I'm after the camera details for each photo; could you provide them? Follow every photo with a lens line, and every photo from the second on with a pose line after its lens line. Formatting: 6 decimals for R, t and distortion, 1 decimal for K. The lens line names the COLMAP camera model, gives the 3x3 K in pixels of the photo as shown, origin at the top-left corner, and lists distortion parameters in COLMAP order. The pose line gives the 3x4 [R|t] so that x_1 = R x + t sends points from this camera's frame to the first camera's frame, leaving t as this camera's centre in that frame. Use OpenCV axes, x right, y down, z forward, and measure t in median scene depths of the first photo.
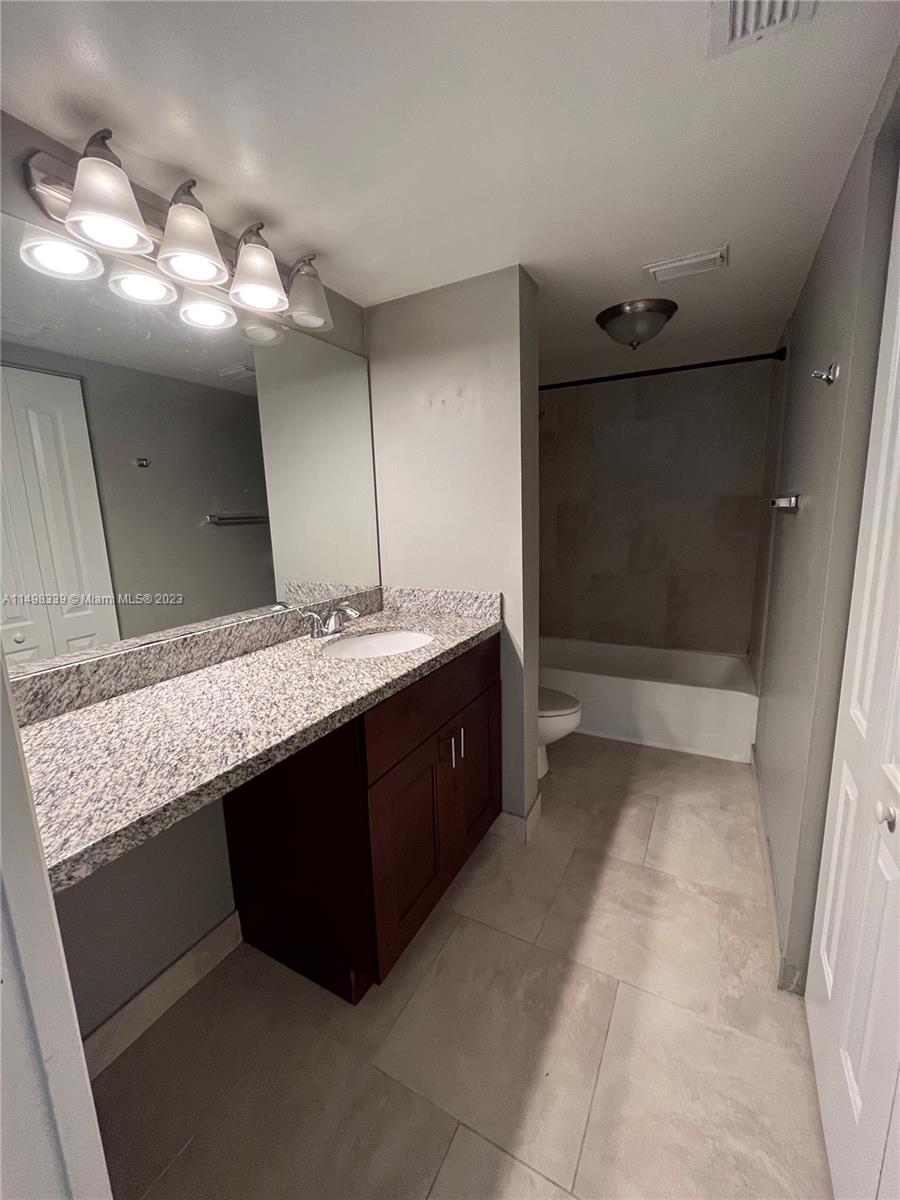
lens RADIAL K [[488.7, 0, 450.7], [0, 488.7, 597.9], [0, 0, 1]] dist [-0.002533, -0.000220]
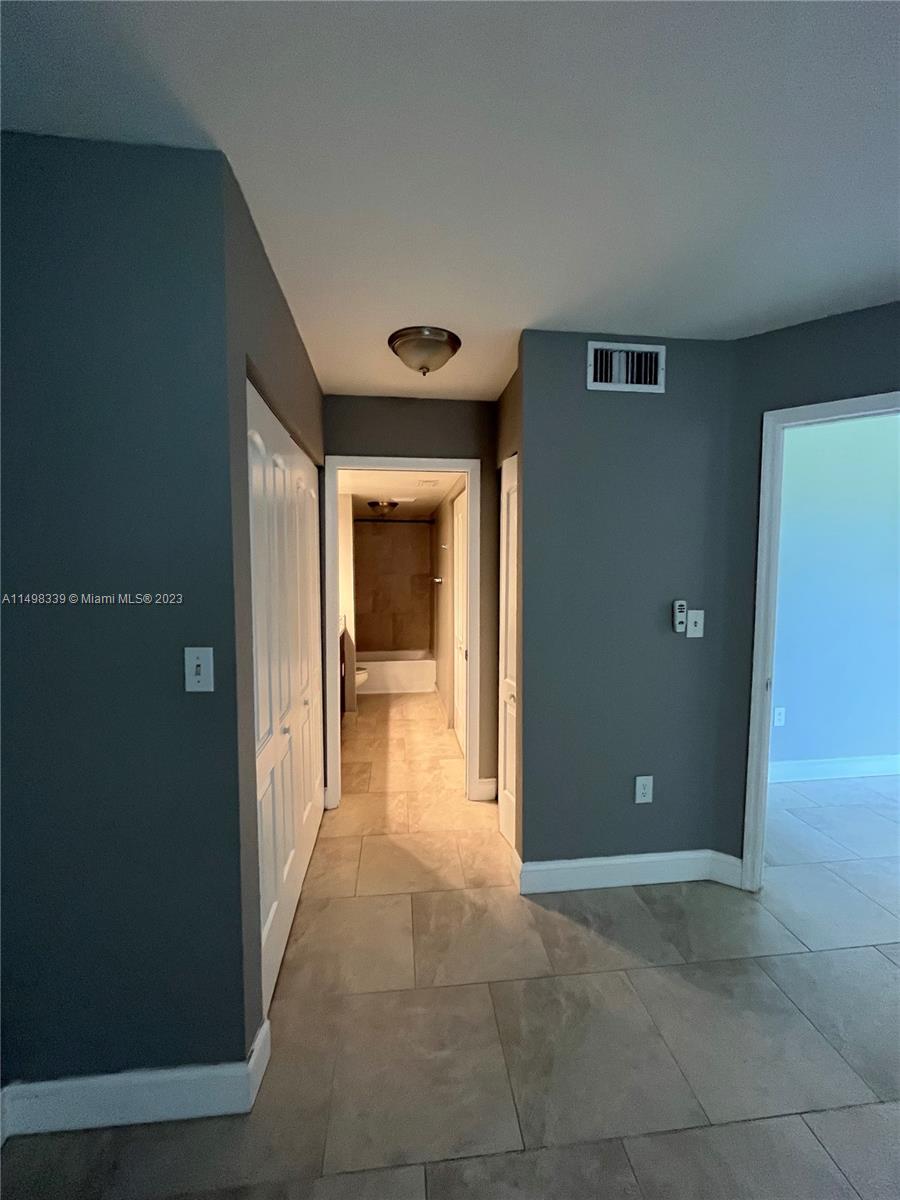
lens RADIAL K [[488.7, 0, 450.7], [0, 488.7, 597.9], [0, 0, 1]] dist [-0.002533, -0.000220]
pose [[0.818496, -0.008364, 0.574451, -0.668670], [0.080753, 0.991642, -0.100620, 0.151516], [-0.568808, 0.128746, 0.812331, -1.006410]]
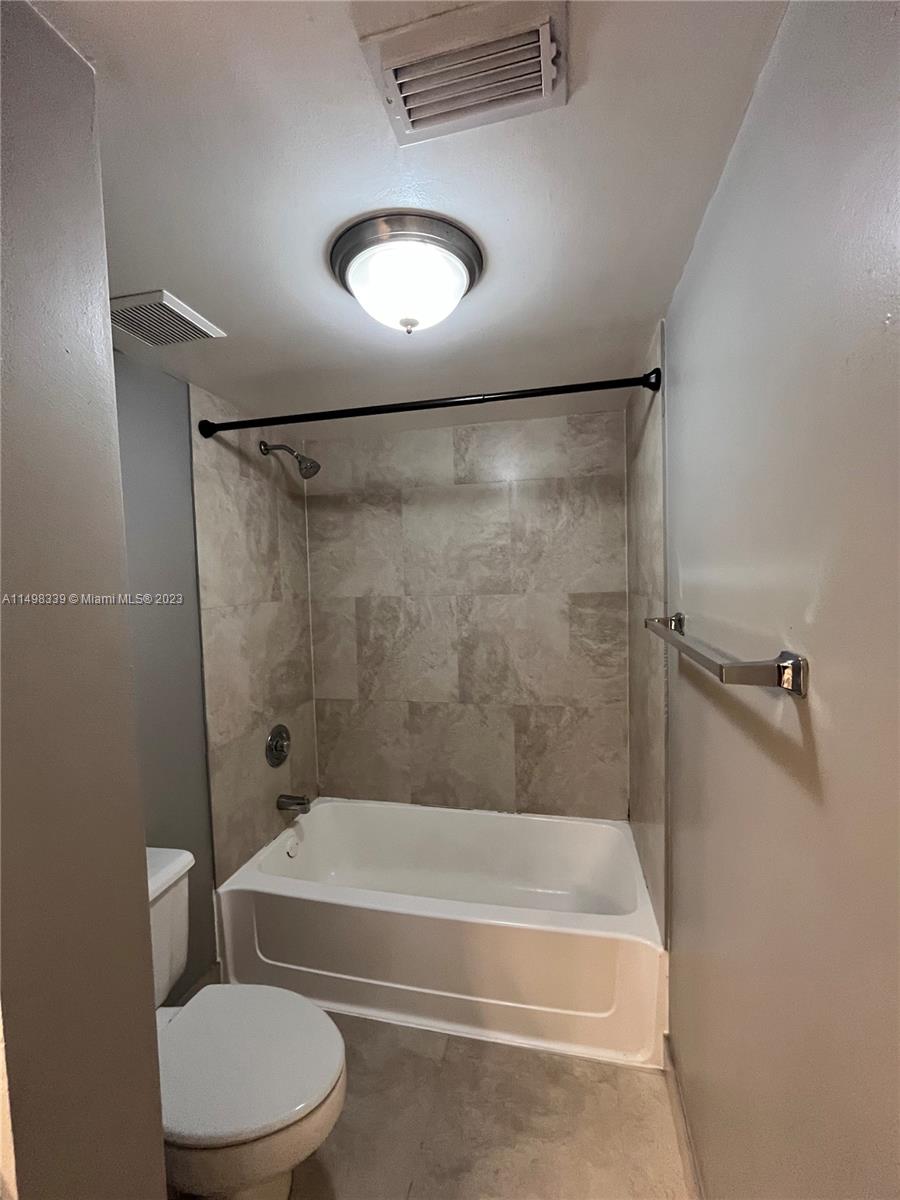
lens RADIAL K [[488.7, 0, 450.7], [0, 488.7, 597.9], [0, 0, 1]] dist [-0.002533, -0.000220]
pose [[0.965368, -0.012022, 0.260614, 0.249382], [0.048311, 0.989899, -0.133290, -0.146901], [-0.256379, 0.141265, 0.956198, 0.475859]]
